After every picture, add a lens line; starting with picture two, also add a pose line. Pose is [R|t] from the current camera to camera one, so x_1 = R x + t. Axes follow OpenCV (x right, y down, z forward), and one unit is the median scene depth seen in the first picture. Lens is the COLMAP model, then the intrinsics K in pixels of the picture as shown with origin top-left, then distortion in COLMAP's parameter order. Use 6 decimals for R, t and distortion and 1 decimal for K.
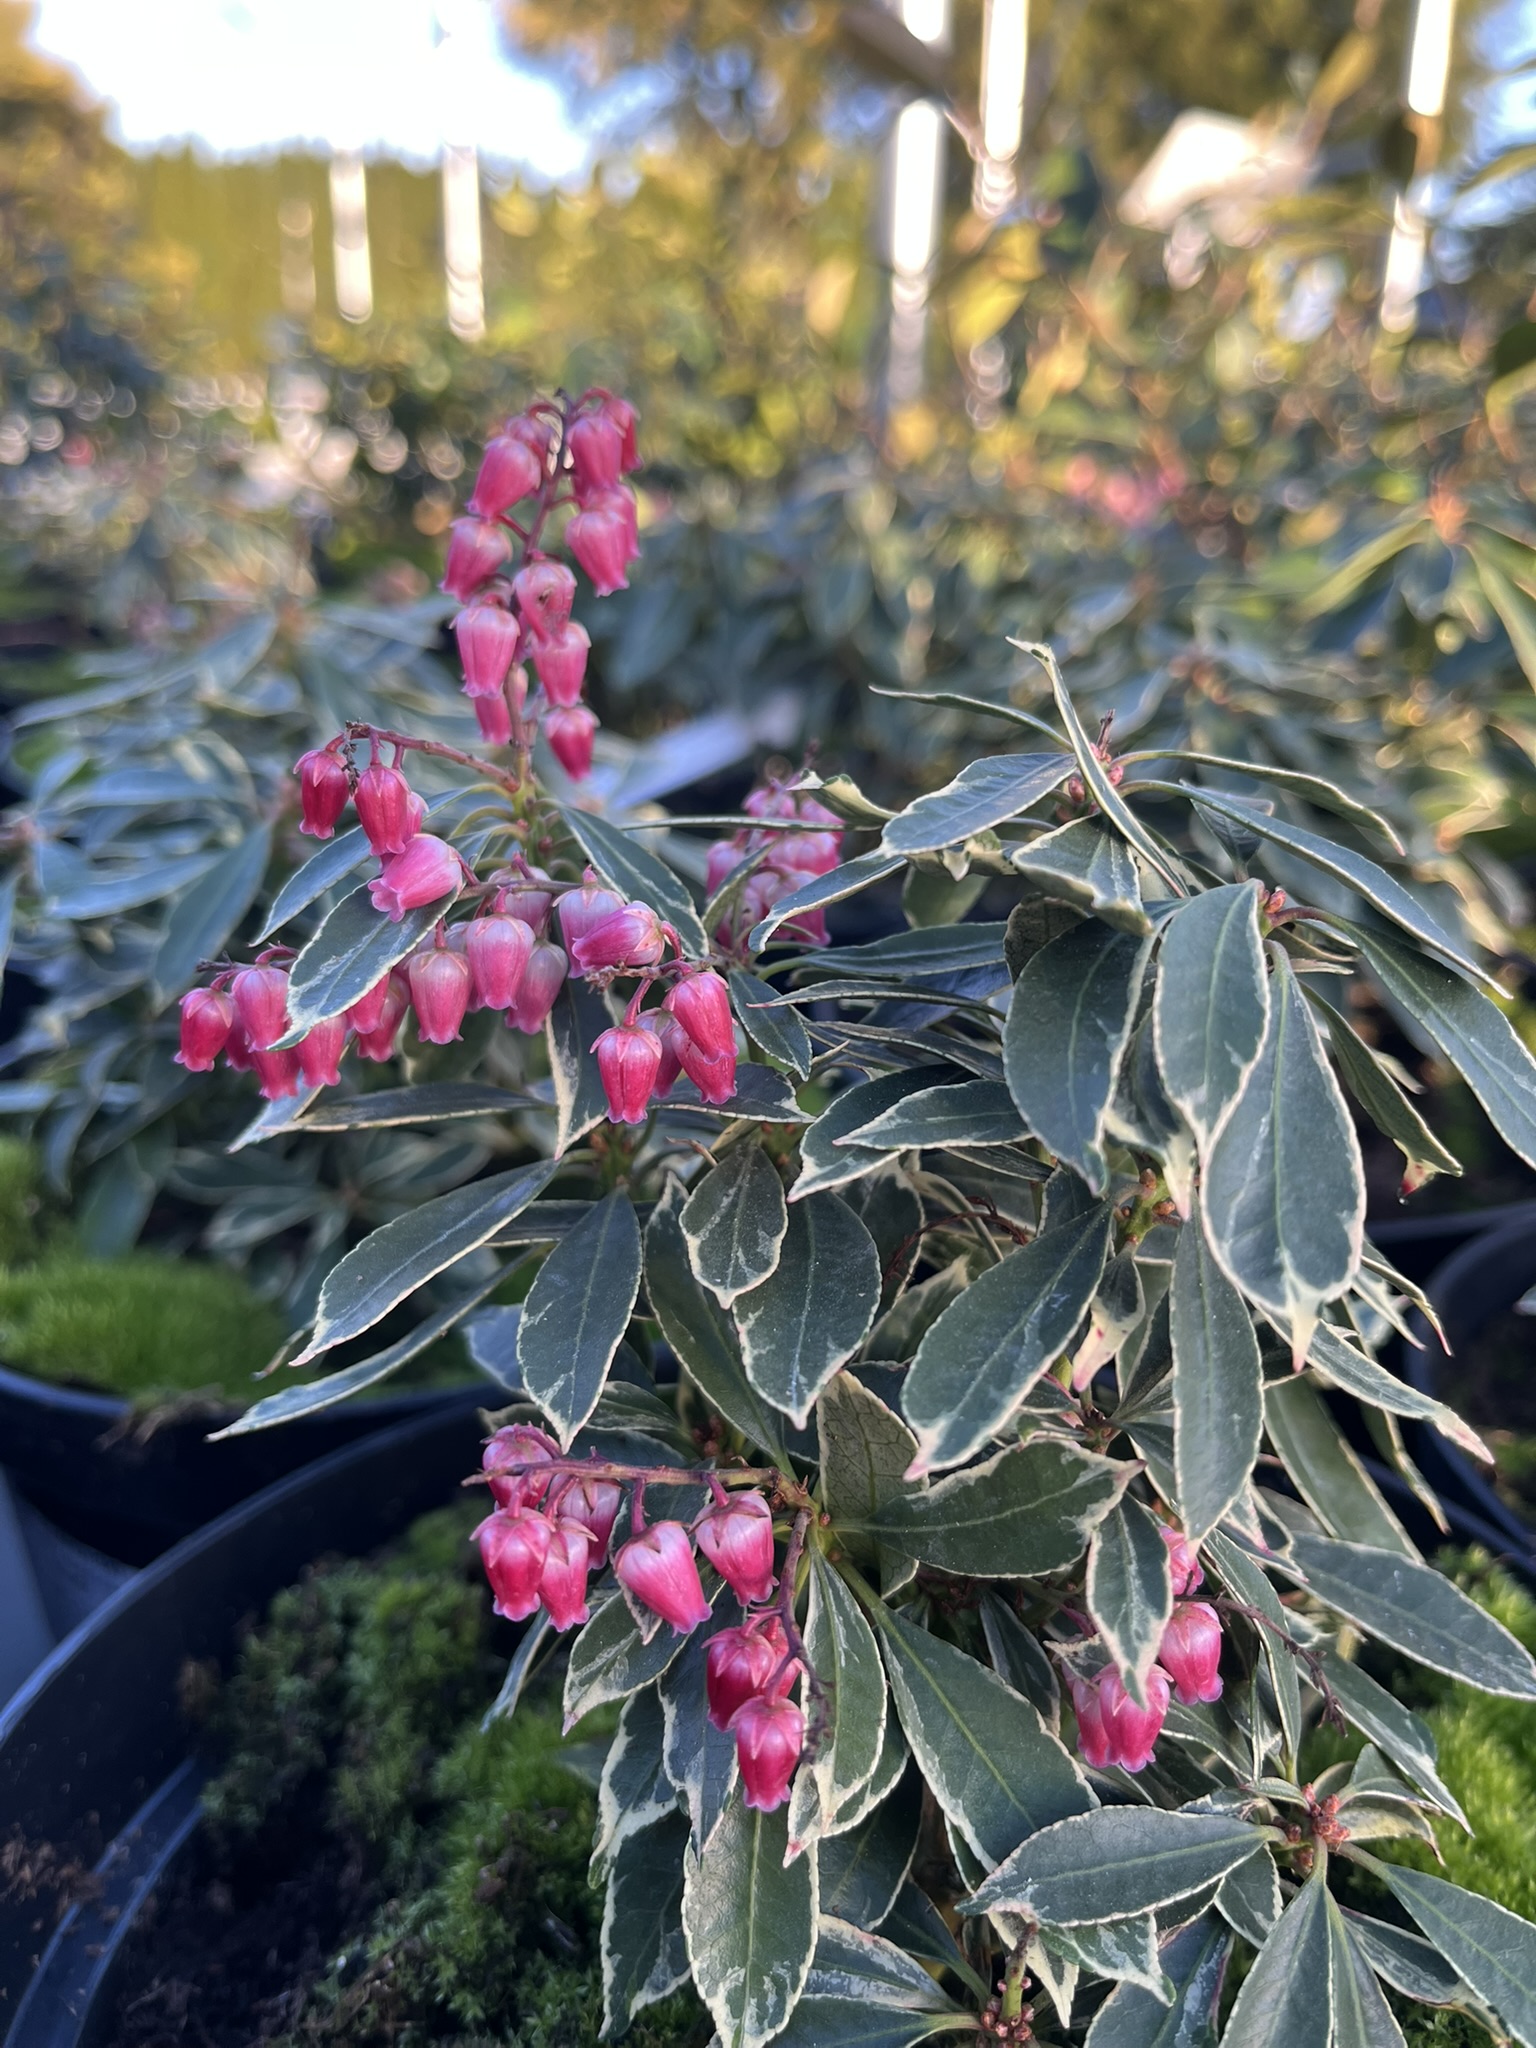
lens RADIAL K [[1604.2, 0, 768.0], [0, 1604.2, 1024.0], [0, 0, 1]] dist [0.037304, -0.098754]
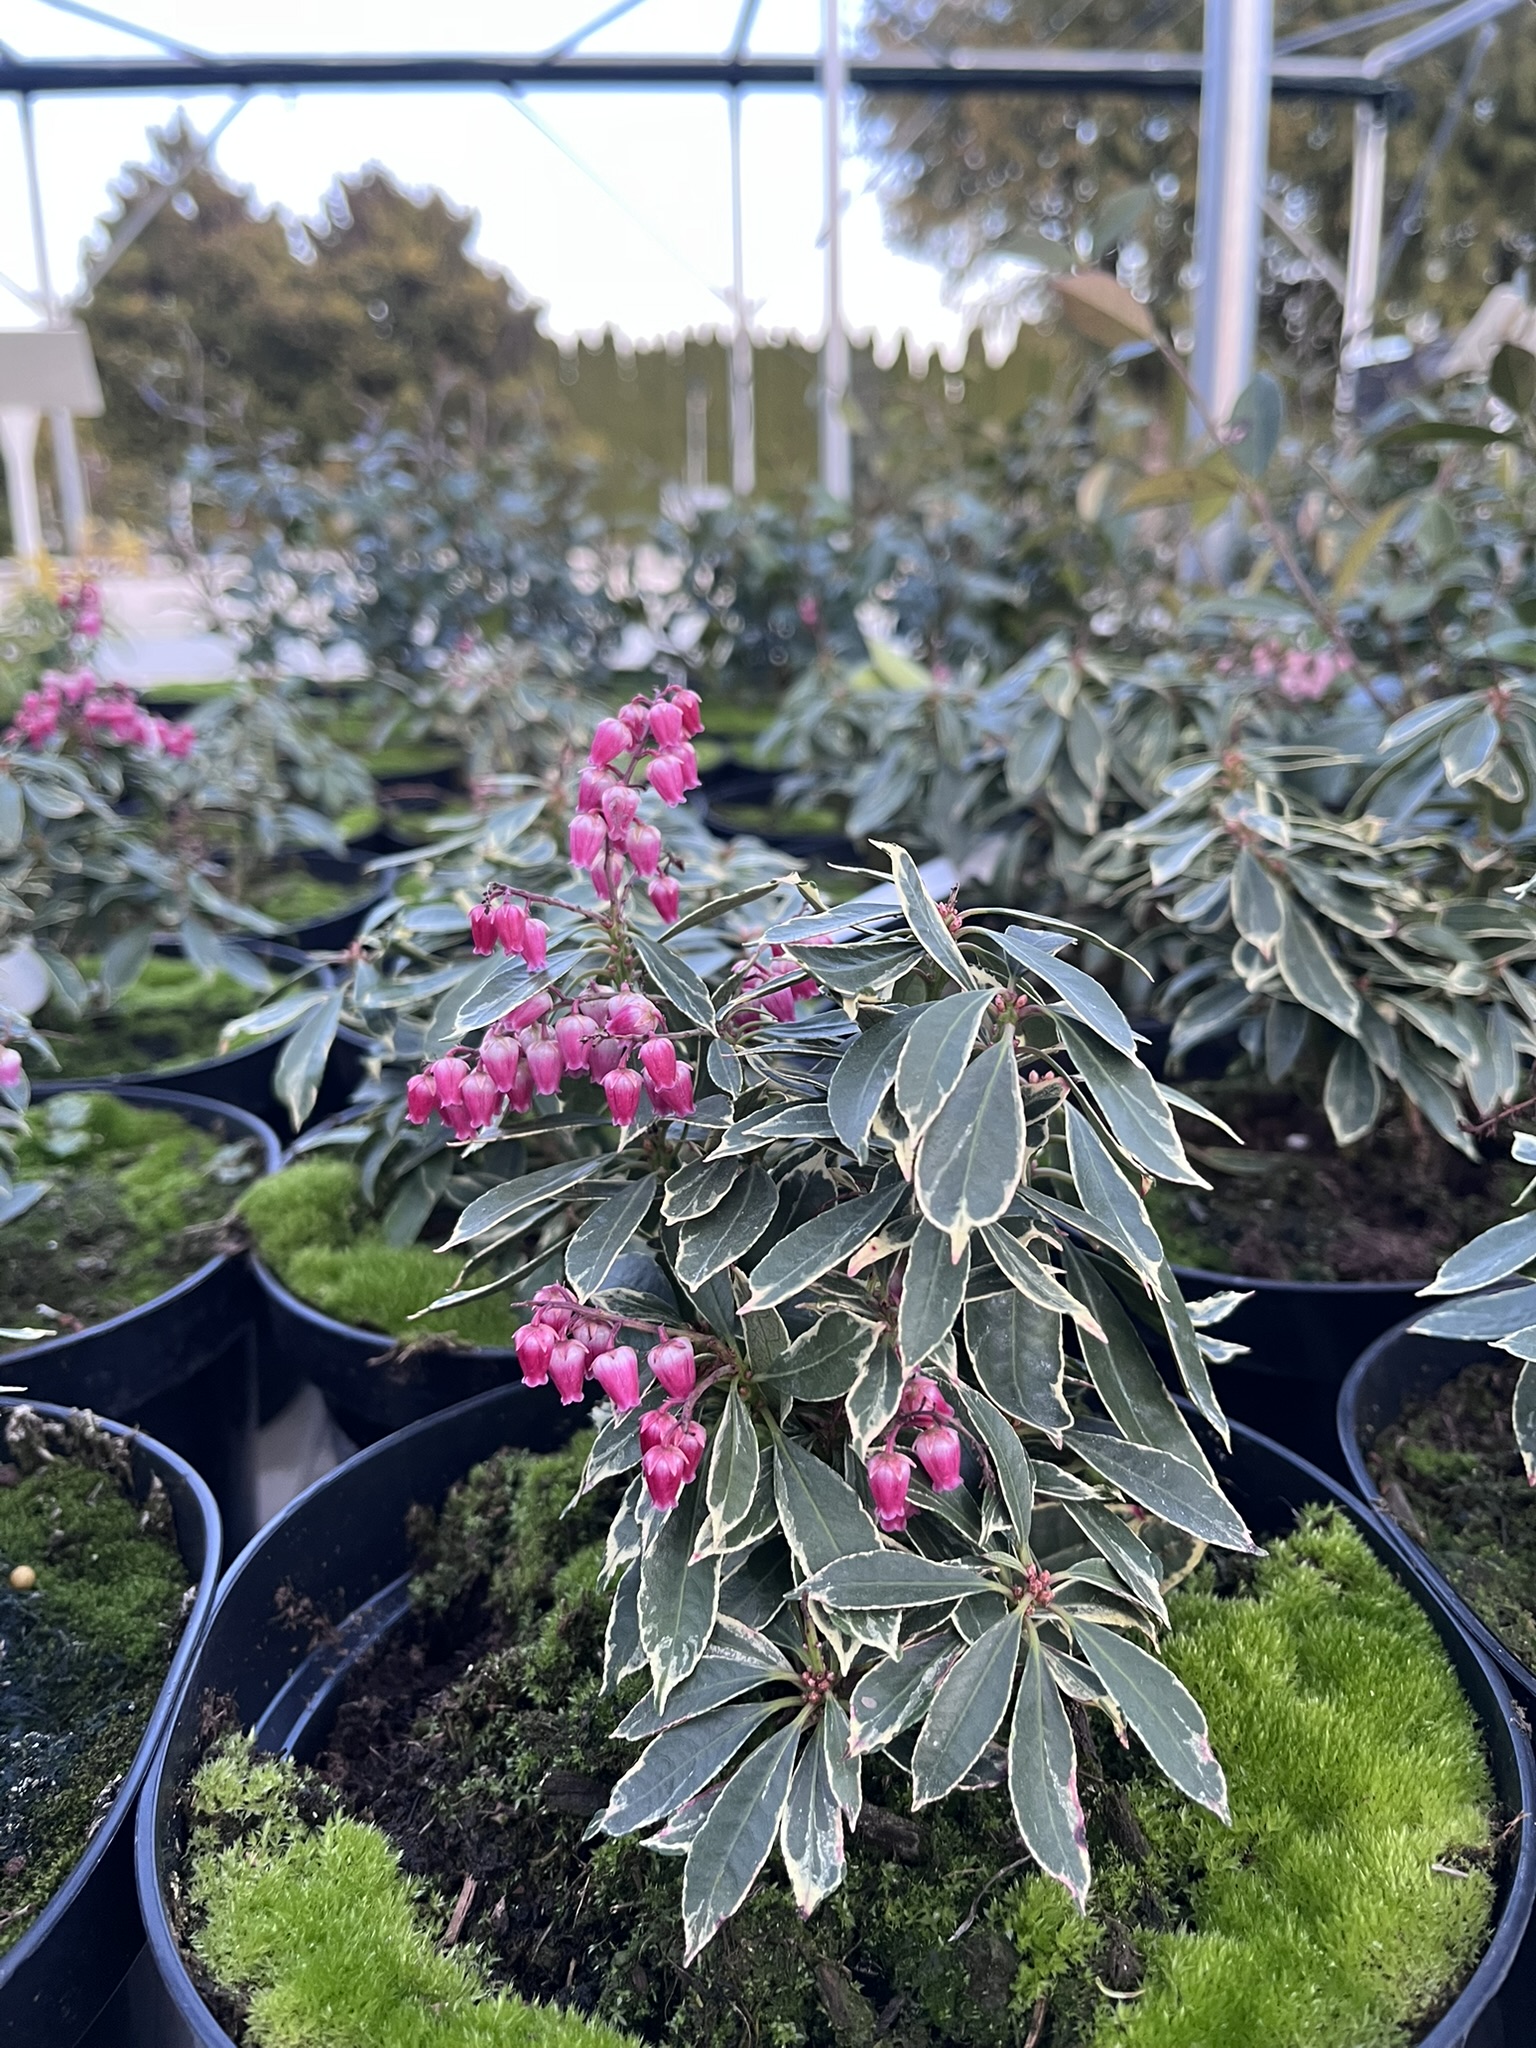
lens RADIAL K [[1602.6, 0, 798.0], [0, 1602.6, 999.7], [0, 0, 1]] dist [-0.009039, -0.003192]
pose [[0.978074, 0.021362, -0.207161, 0.391372], [-0.040217, 0.995376, -0.087234, 0.067370], [0.204339, 0.093652, 0.974410, -0.565857]]
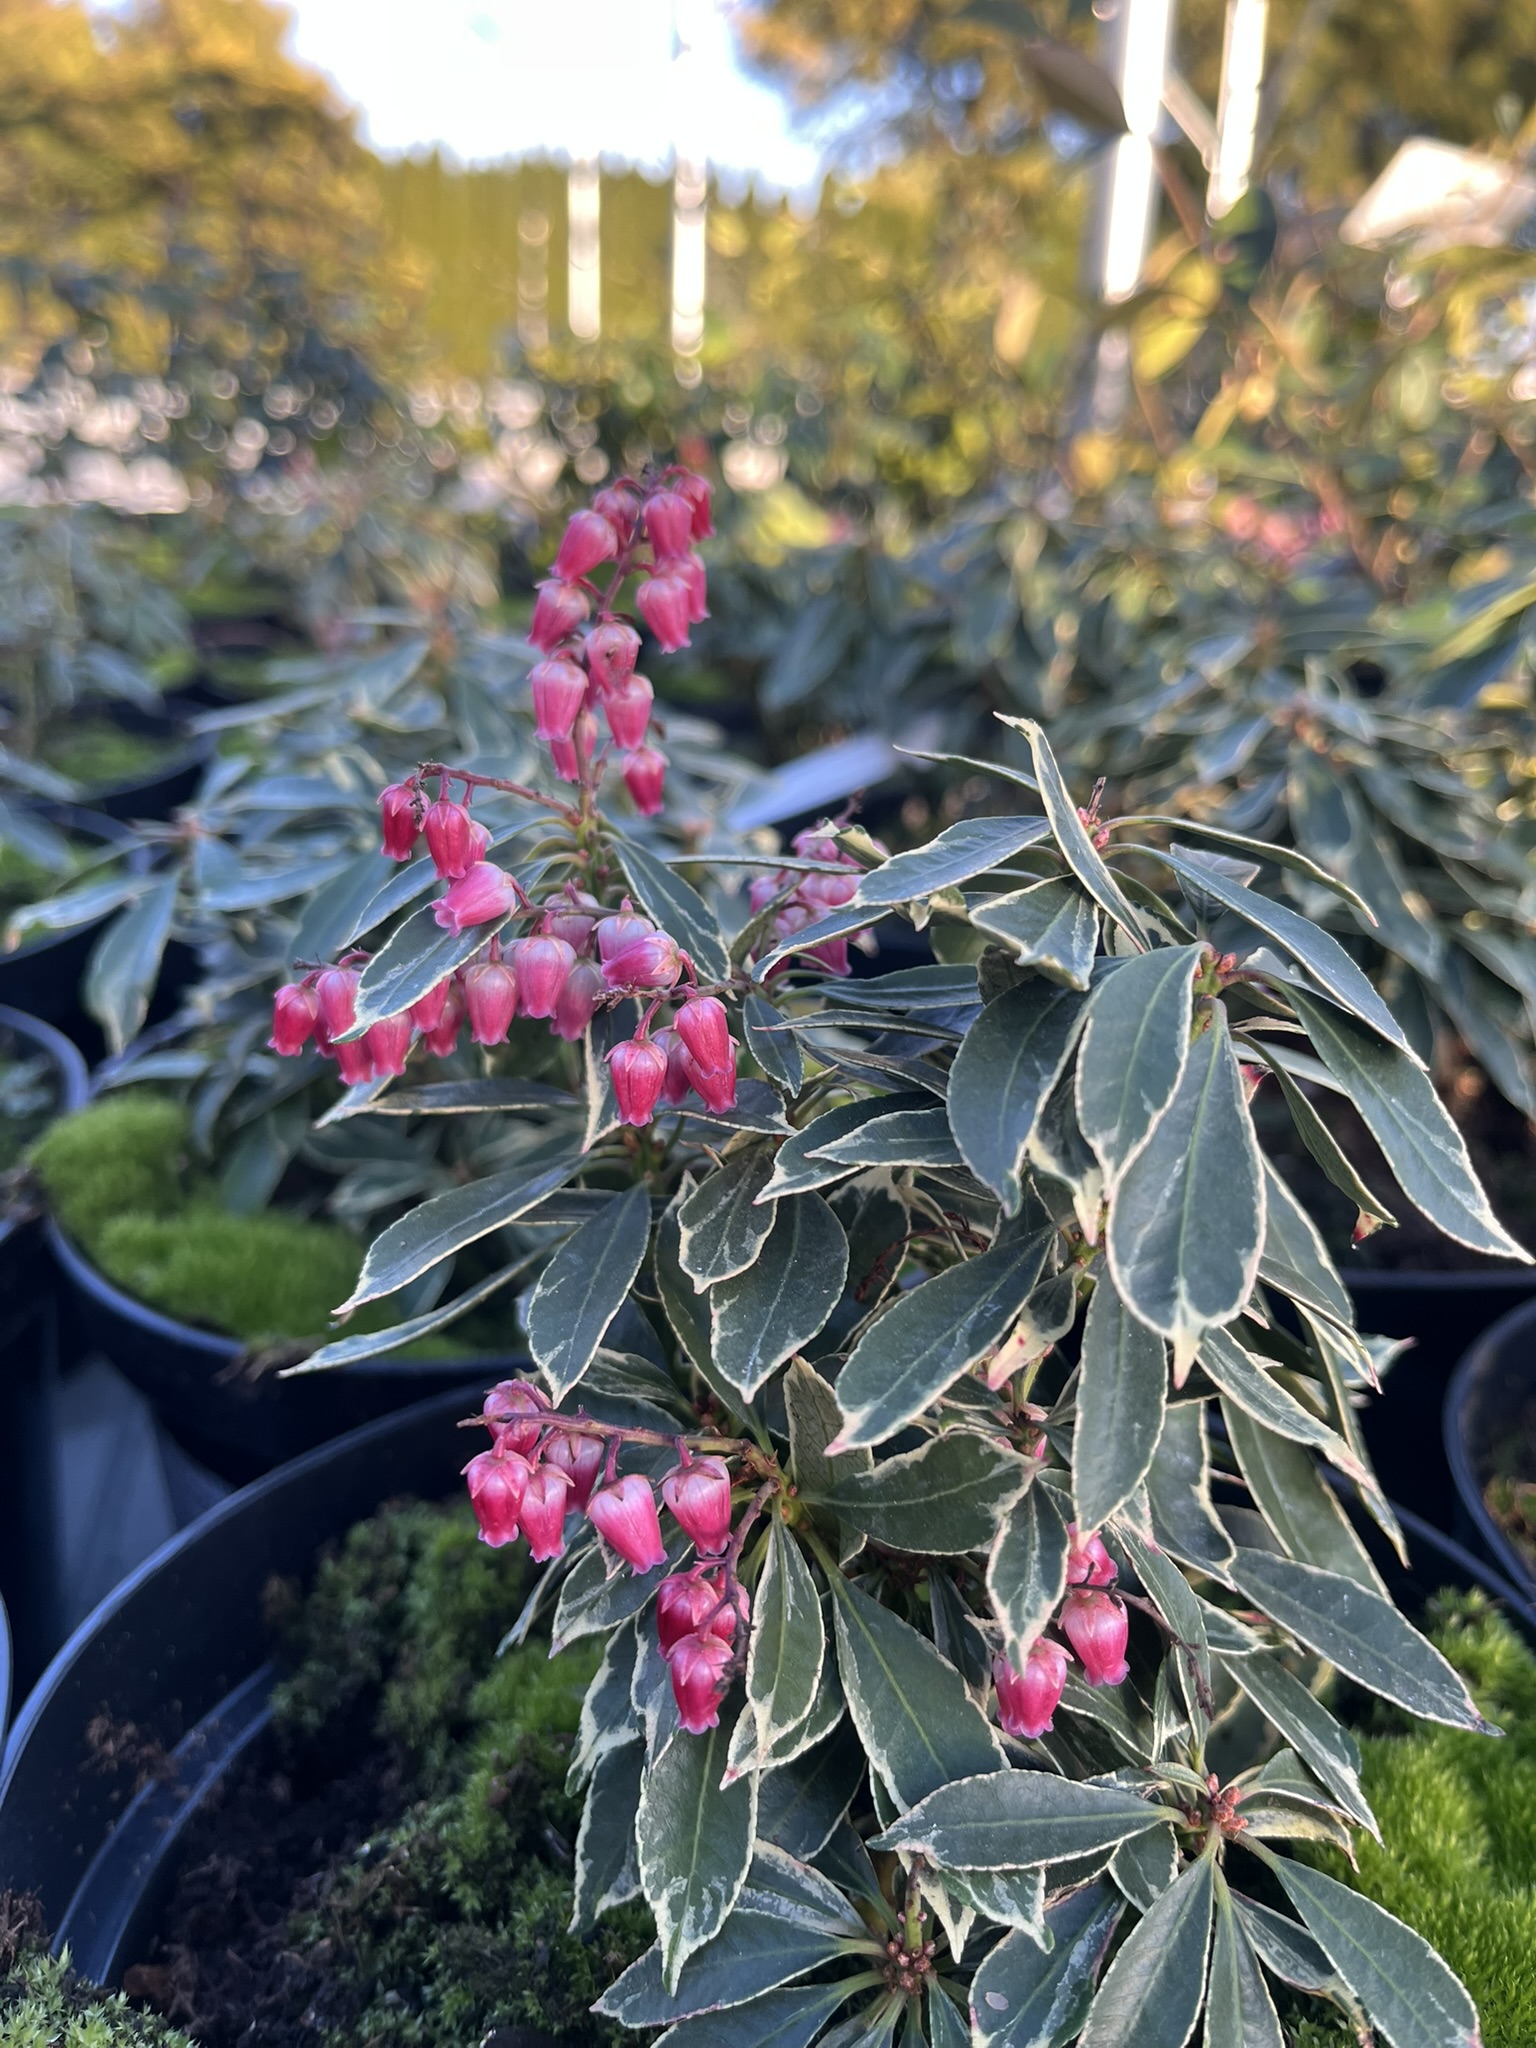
lens RADIAL K [[1596.5, 0, 768.0], [0, 1596.5, 1024.0], [0, 0, 1]] dist [0.037084, -0.089502]
pose [[0.991809, 0.060042, -0.112742, 0.119151], [-0.060365, 0.998176, 0.000548, -0.015014], [0.112569, 0.006262, 0.993624, -0.105209]]
